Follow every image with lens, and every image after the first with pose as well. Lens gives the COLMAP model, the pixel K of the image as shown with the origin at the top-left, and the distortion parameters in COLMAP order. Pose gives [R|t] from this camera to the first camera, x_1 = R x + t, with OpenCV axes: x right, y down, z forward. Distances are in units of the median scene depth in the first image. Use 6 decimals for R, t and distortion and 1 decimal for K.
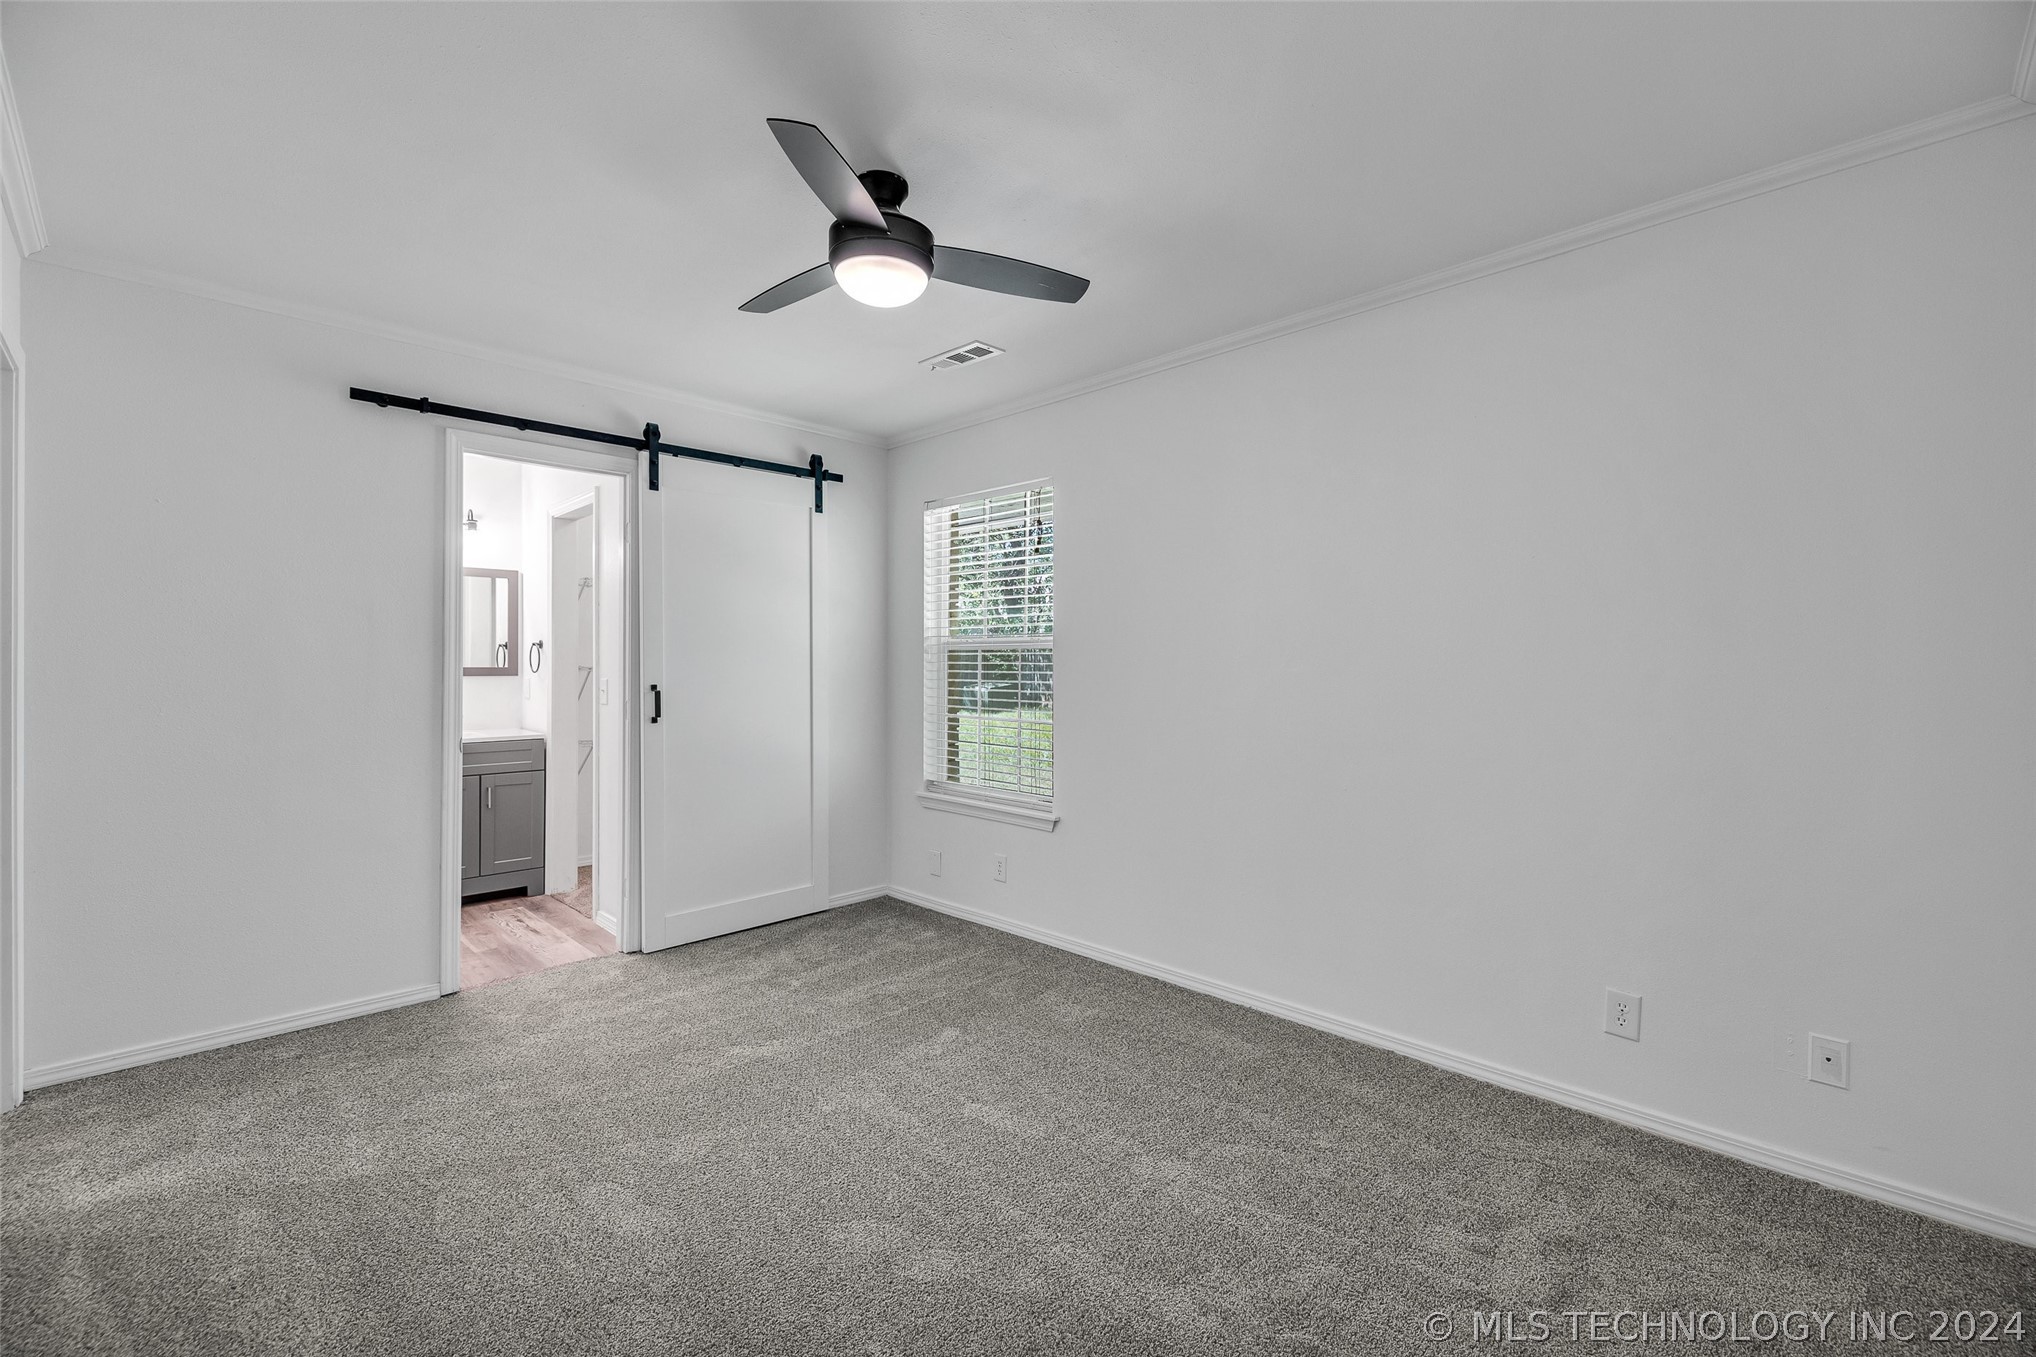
lens RADIAL K [[883.0, 0, 1005.4], [0, 883.0, 676.4], [0, 0, 1]] dist [0.000303, 0.000069]
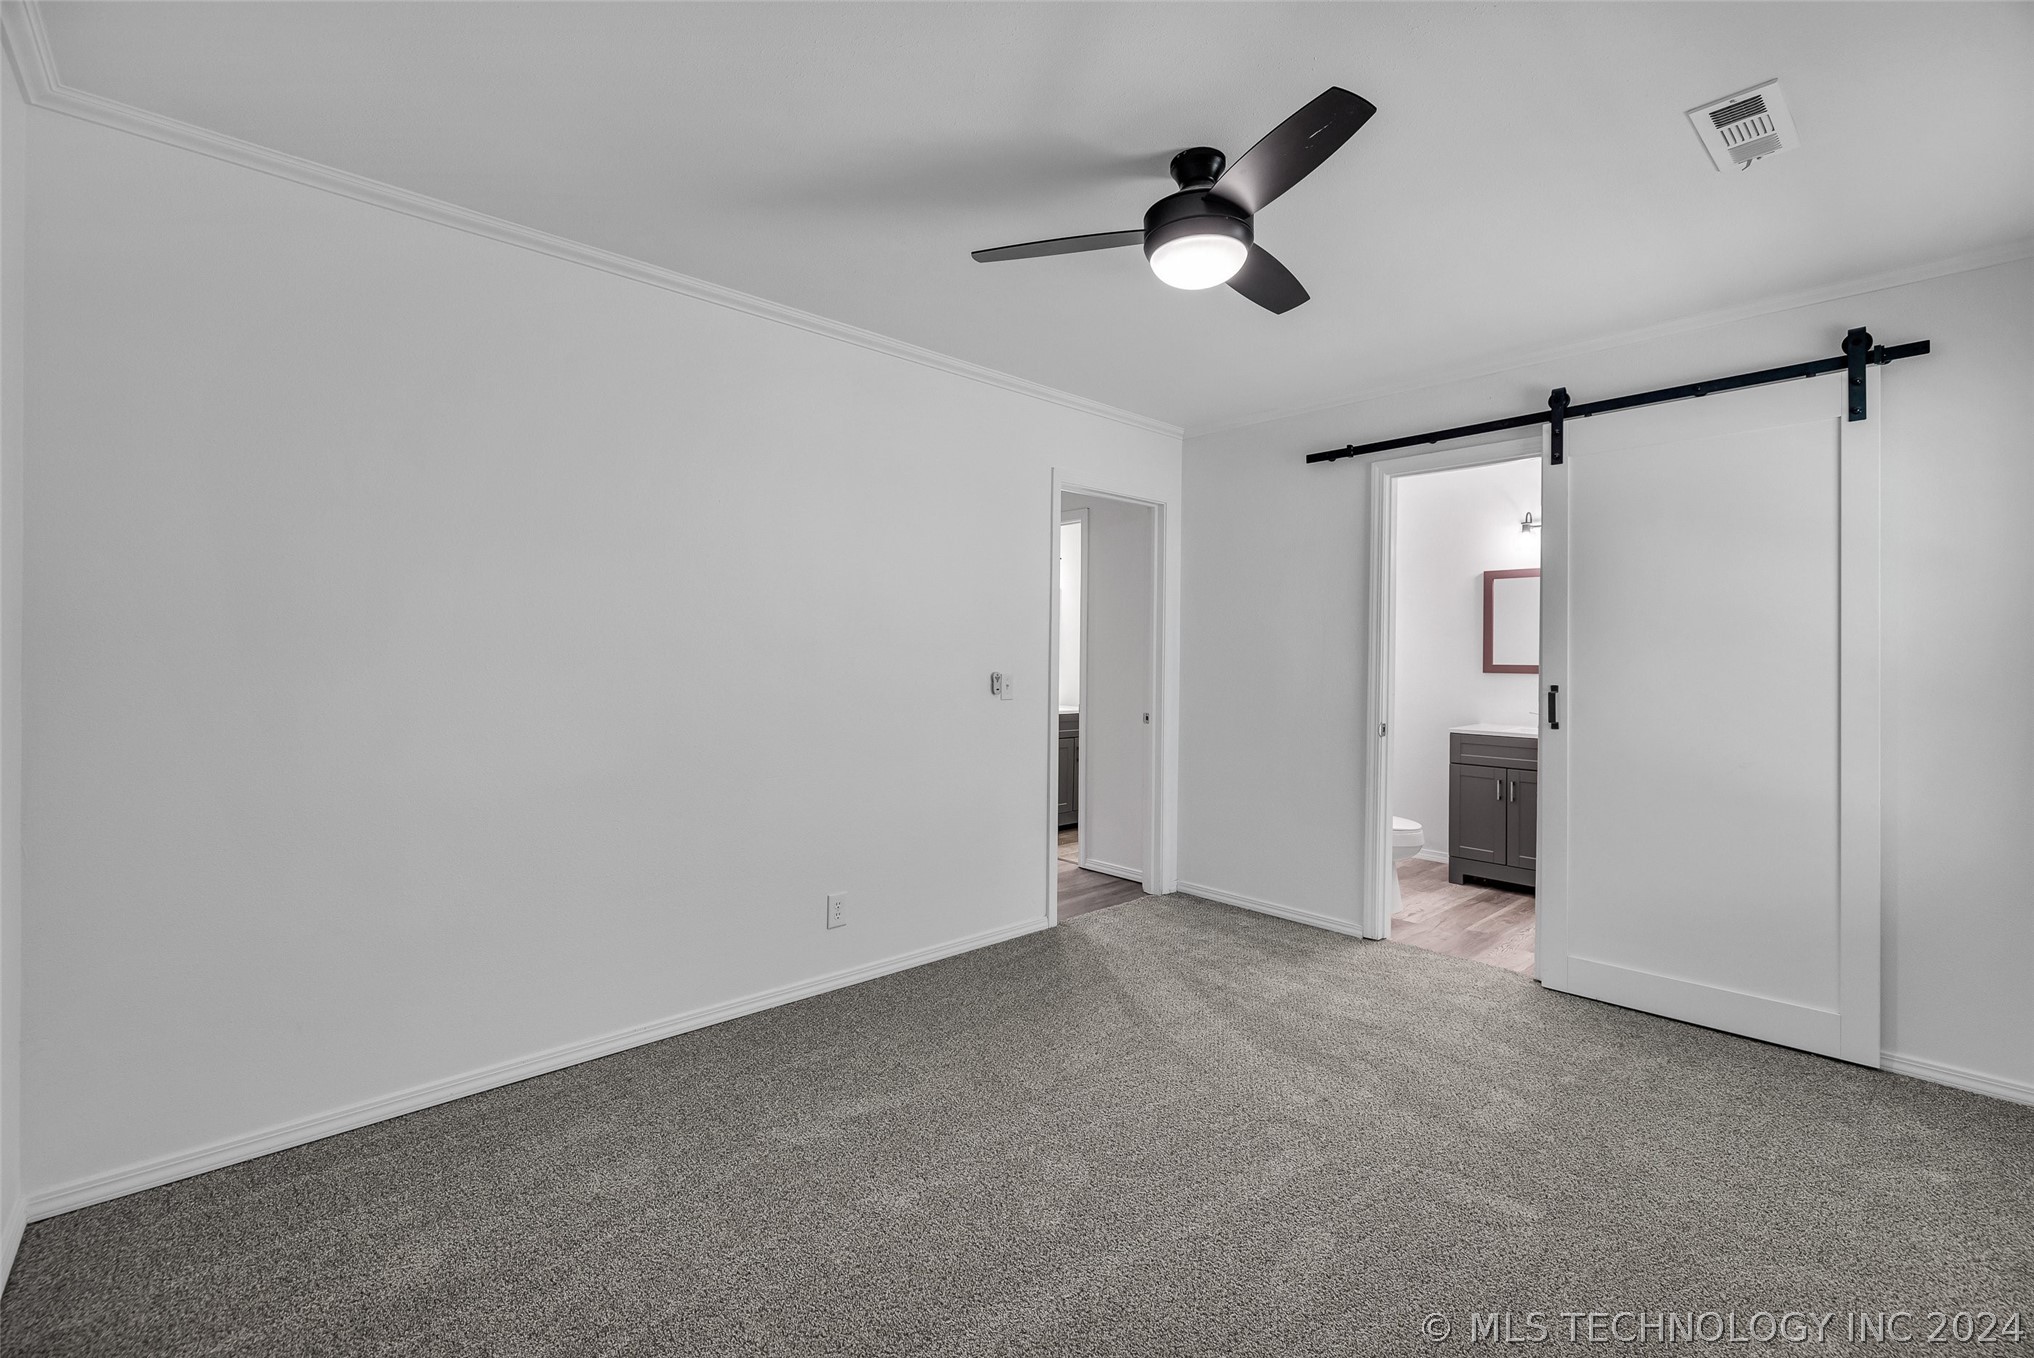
lens RADIAL K [[882.1, 0, 1004.7], [0, 882.1, 662.0], [0, 0, 1]] dist [0.000303, 0.000069]
pose [[-0.052106, 0.003831, -0.998634, 0.505140], [-0.018410, 0.999819, 0.004796, -0.007642], [0.998472, 0.018635, -0.052027, 0.494610]]
